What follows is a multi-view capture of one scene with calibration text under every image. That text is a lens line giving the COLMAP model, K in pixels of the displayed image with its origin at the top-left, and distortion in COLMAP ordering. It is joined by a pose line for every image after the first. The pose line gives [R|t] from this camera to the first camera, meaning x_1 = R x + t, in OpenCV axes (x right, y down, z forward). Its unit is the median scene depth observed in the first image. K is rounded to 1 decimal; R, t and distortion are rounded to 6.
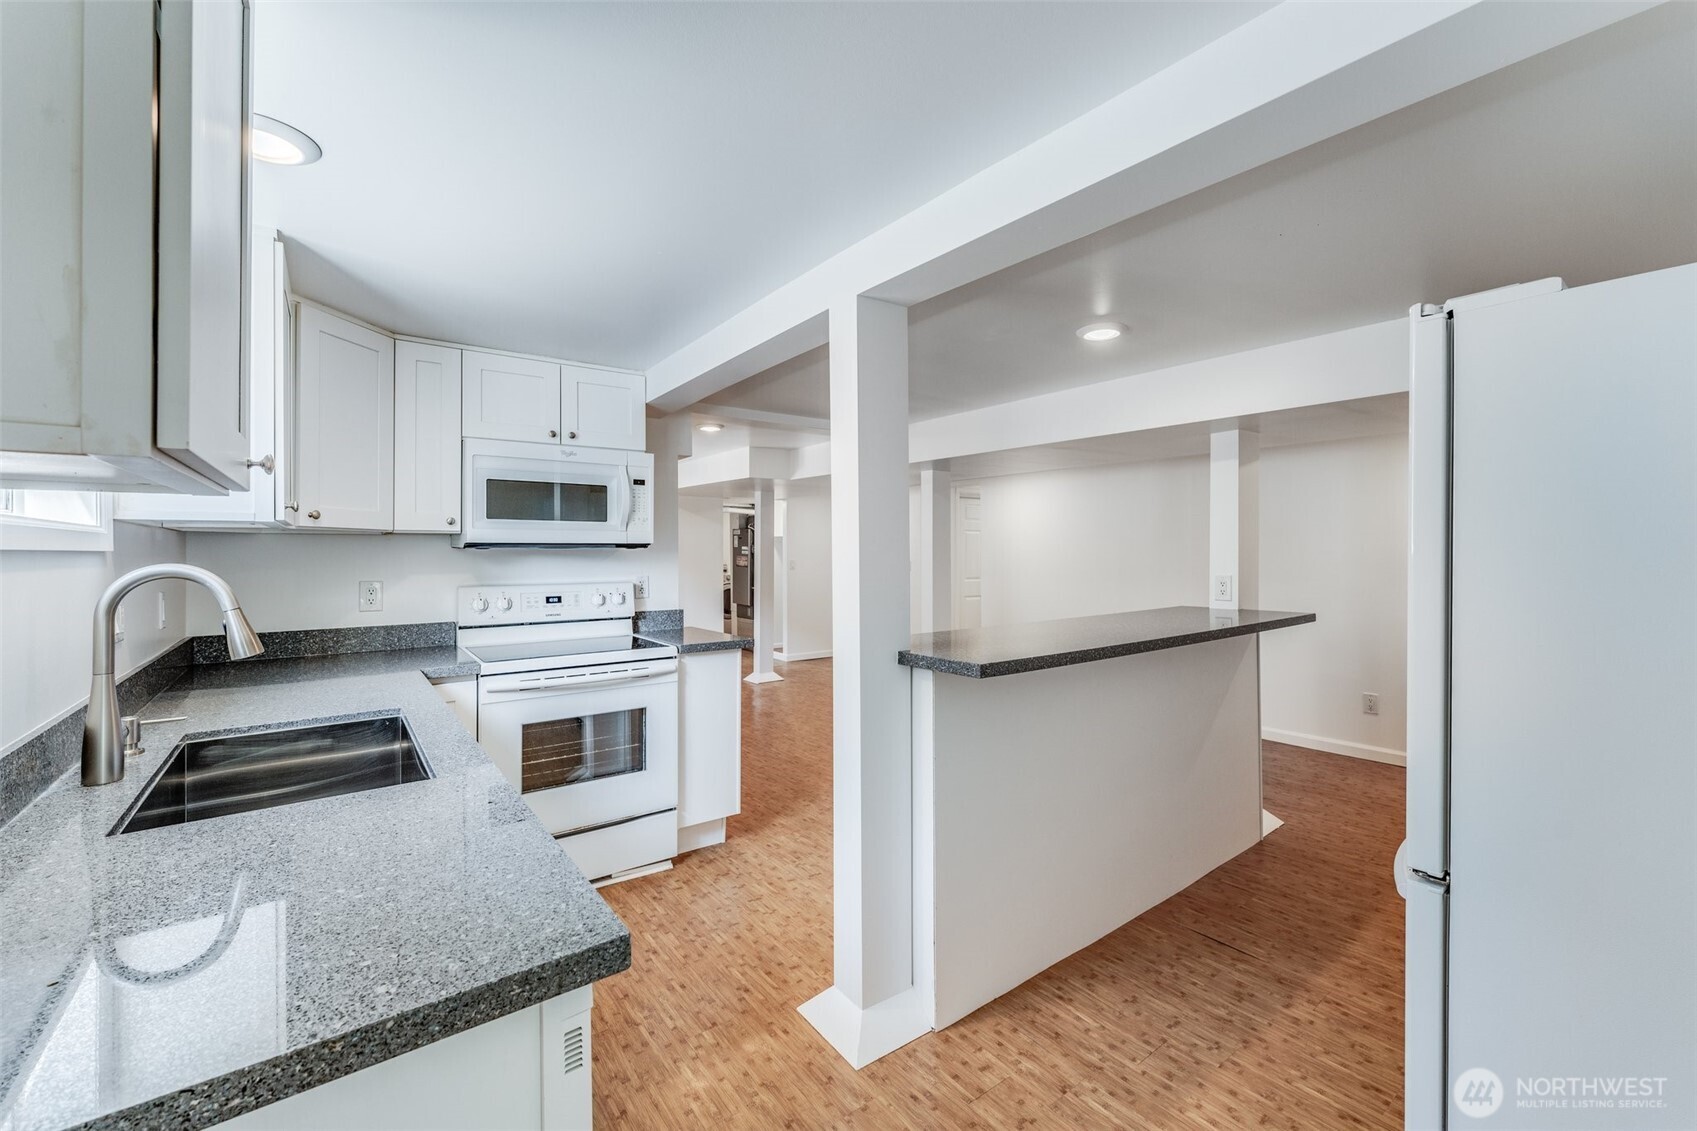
lens RADIAL K [[687.9, 0, 851.8], [0, 687.9, 546.7], [0, 0, 1]] dist [0.001947, 0.000471]
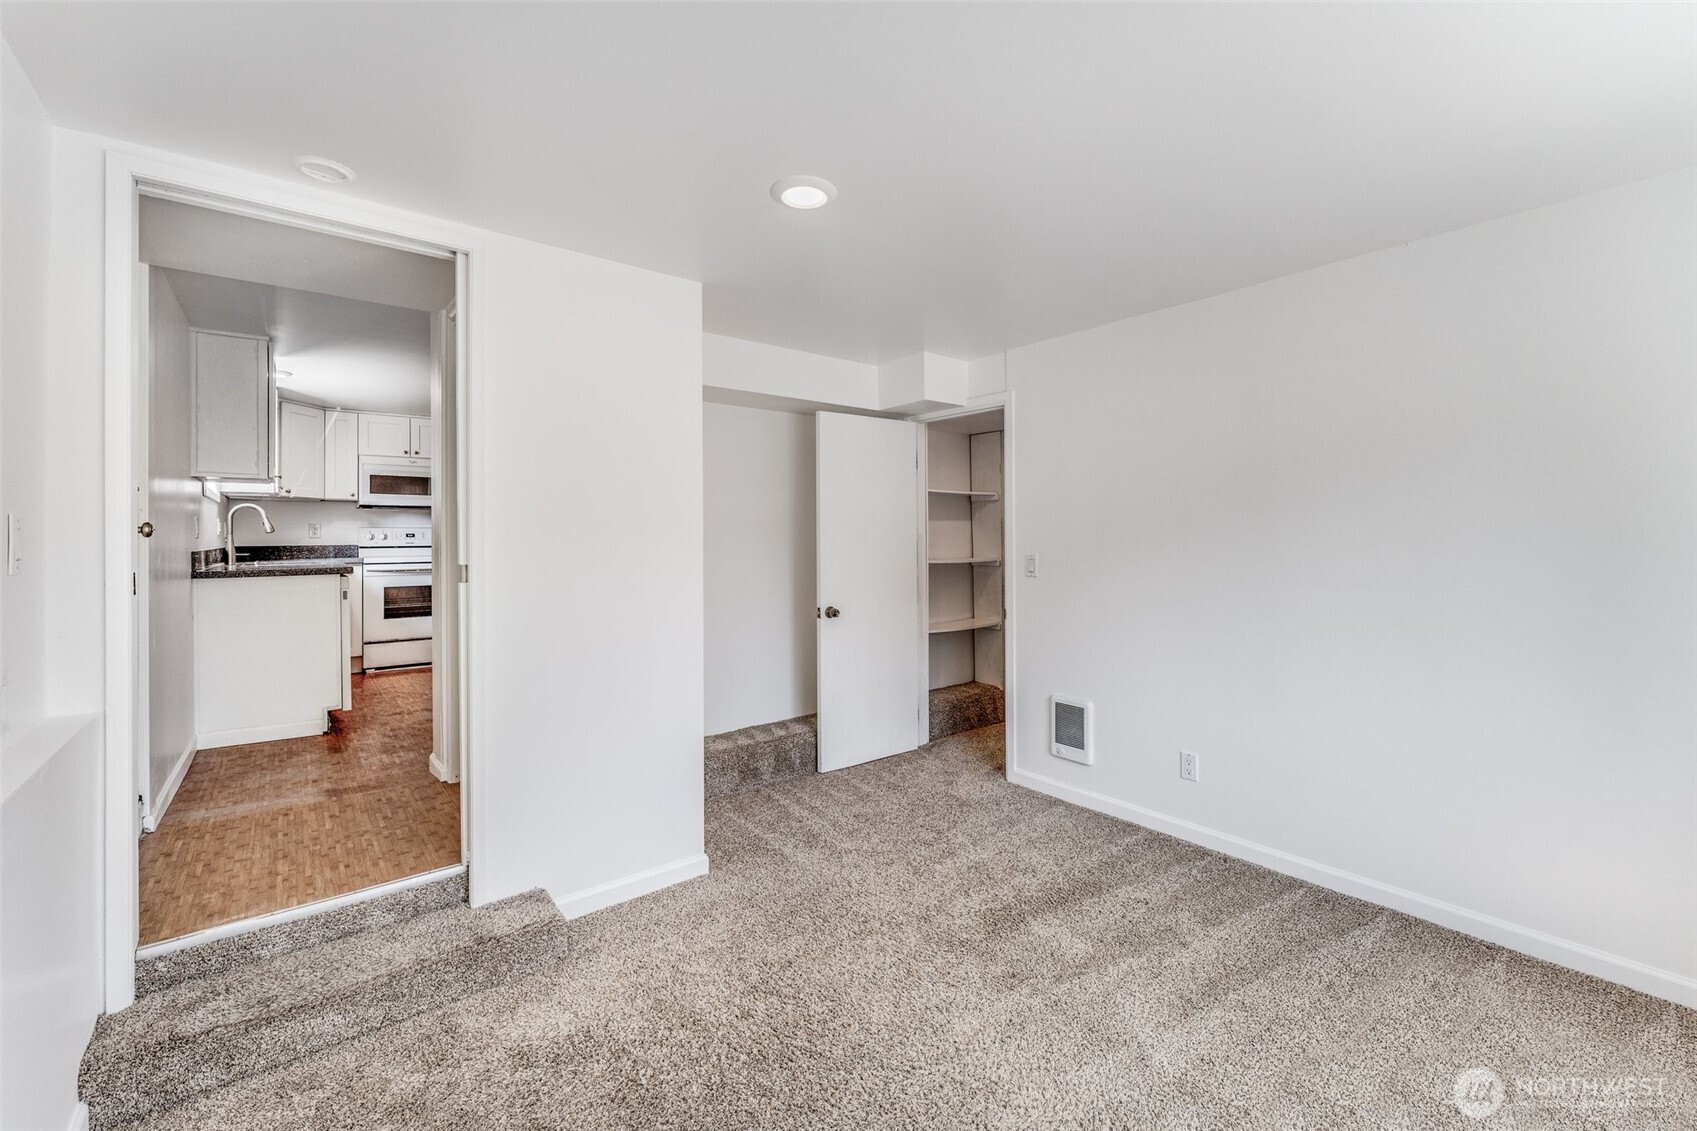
lens RADIAL K [[698.8, 0, 848.1], [0, 698.8, 529.3], [0, 0, 1]] dist [0.000102, 0.000091]
pose [[0.999524, 0.001399, 0.030816, 0.865132], [-0.001365, 0.999998, -0.001147, 0.069441], [-0.030818, 0.001104, 0.999524, -1.182055]]
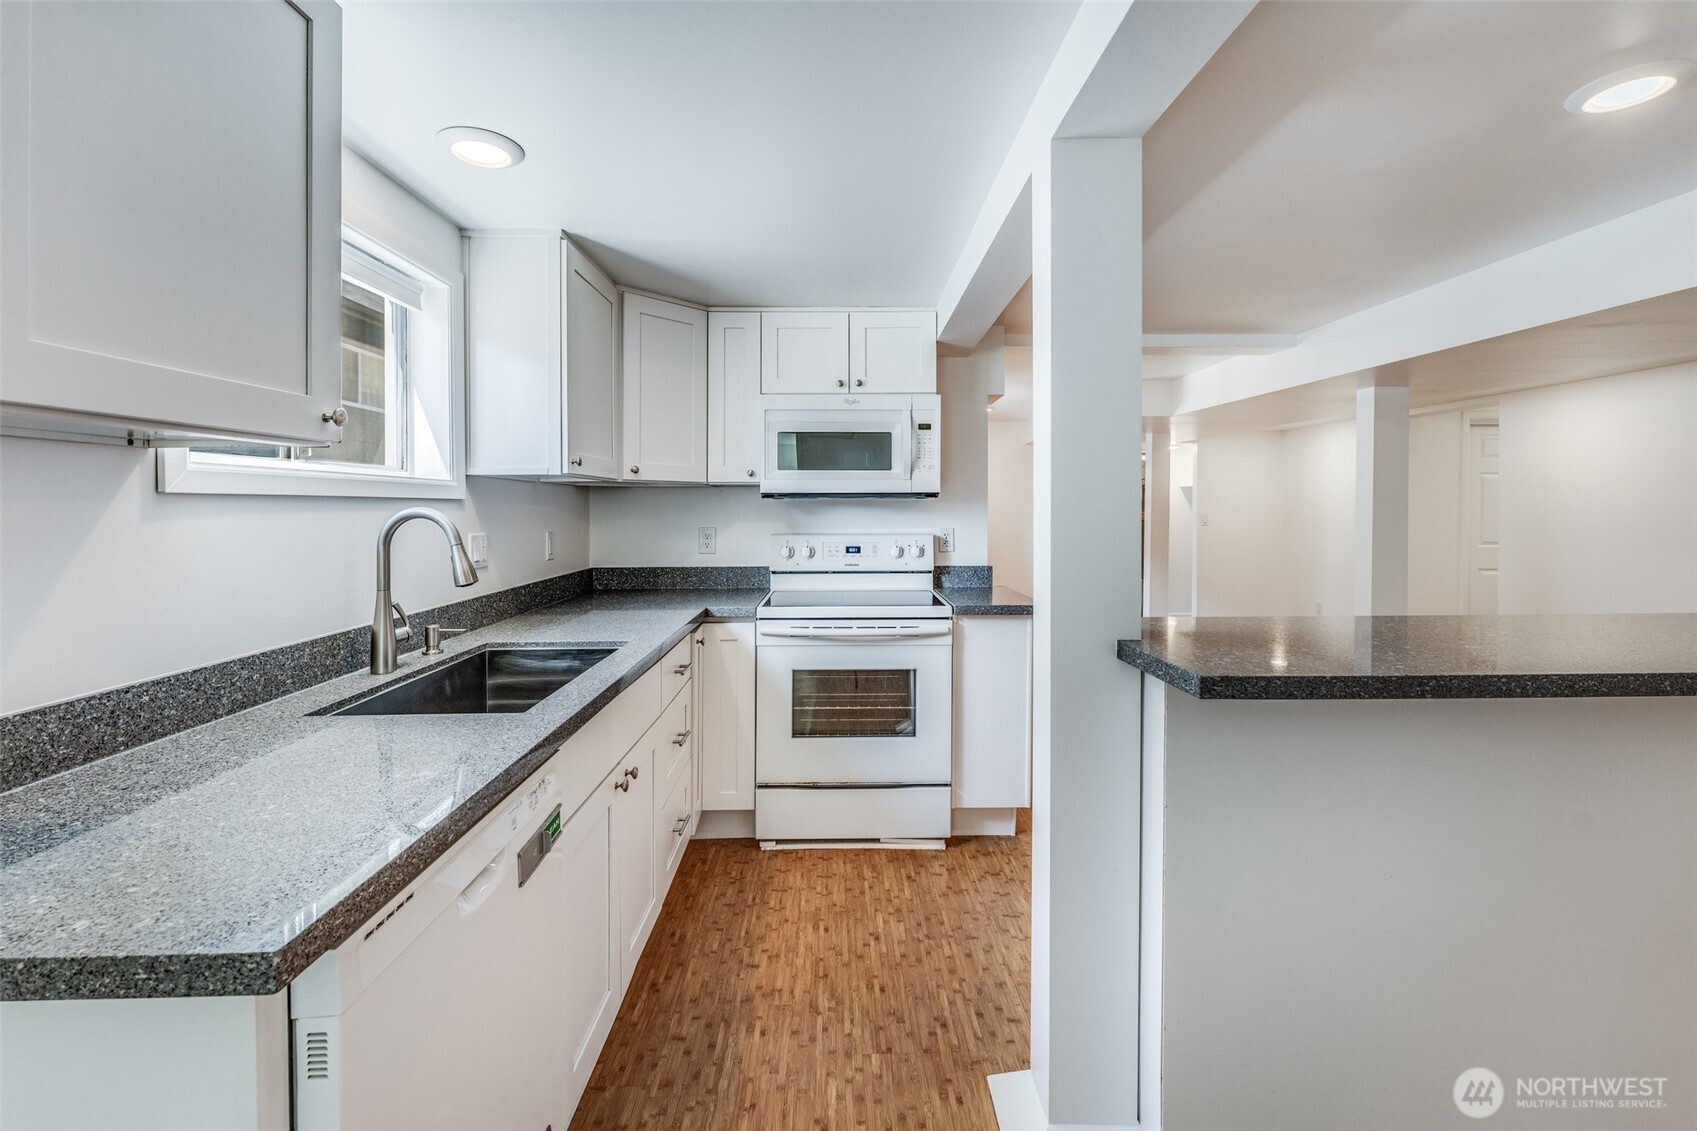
lens RADIAL K [[704.9, 0, 848.4], [0, 704.9, 513.6], [0, 0, 1]] dist [0.000581, -0.000414]
pose [[0.814010, 0.006744, -0.580812, 0.183137], [0.003758, 0.999851, 0.016877, 0.008082], [0.580839, -0.015921, 0.813863, 0.186368]]
